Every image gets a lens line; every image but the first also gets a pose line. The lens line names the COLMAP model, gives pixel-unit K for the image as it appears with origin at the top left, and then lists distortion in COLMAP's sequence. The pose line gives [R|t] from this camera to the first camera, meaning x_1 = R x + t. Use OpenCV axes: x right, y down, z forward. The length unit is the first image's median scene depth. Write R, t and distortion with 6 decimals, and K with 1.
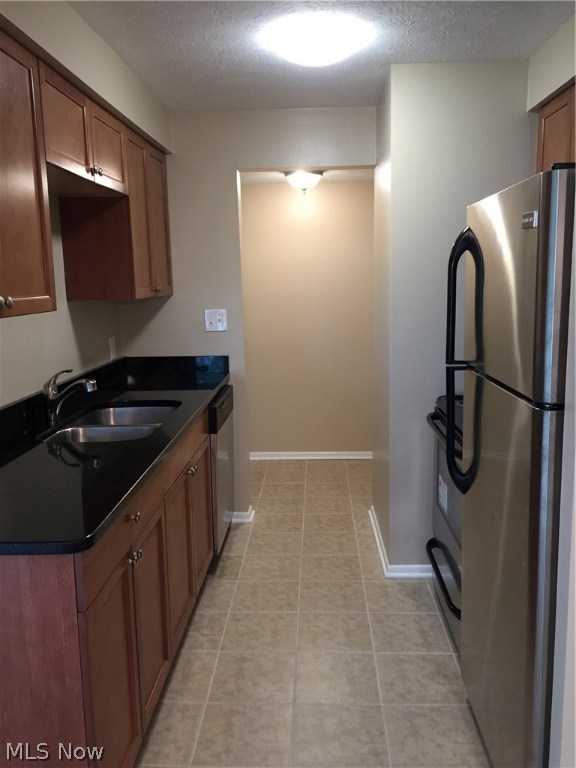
lens RADIAL K [[660.8, 0, 284.4], [0, 660.8, 384.4], [0, 0, 1]] dist [0.086361, -0.107528]
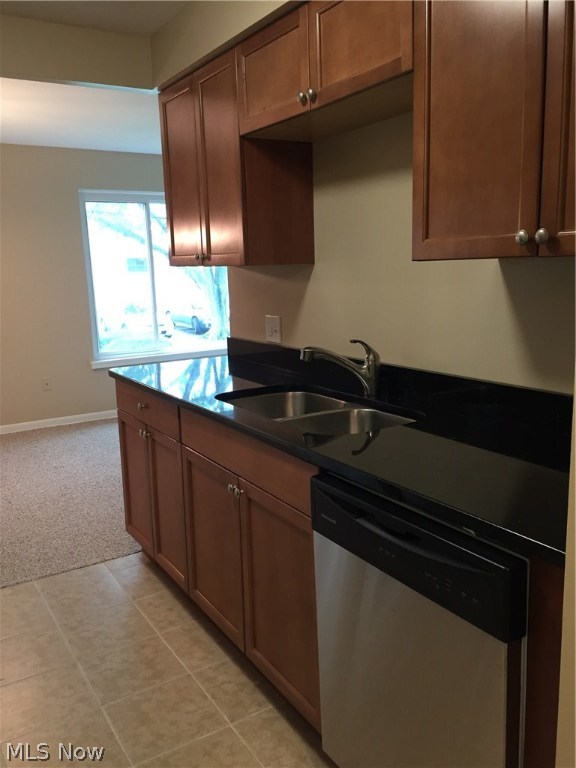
lens RADIAL K [[660.8, 0, 288.3], [0, 660.8, 380.4], [0, 0, 1]] dist [0.086361, -0.107528]
pose [[-0.823899, 0.149962, -0.546536, 0.201694], [-0.039962, 0.946584, 0.319972, -0.226696], [0.565326, 0.285466, -0.773897, 1.536630]]
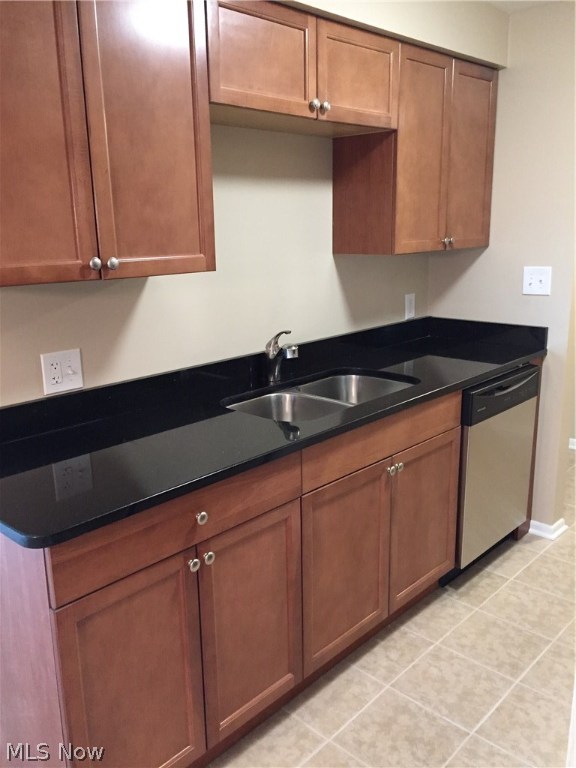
lens RADIAL K [[660.8, 0, 286.9], [0, 660.8, 383.5], [0, 0, 1]] dist [0.086361, -0.107528]
pose [[0.761804, 0.163235, -0.626904, 0.254105], [-0.104541, 0.986026, 0.129708, -0.065843], [0.639317, -0.033275, 0.768223, 0.269773]]
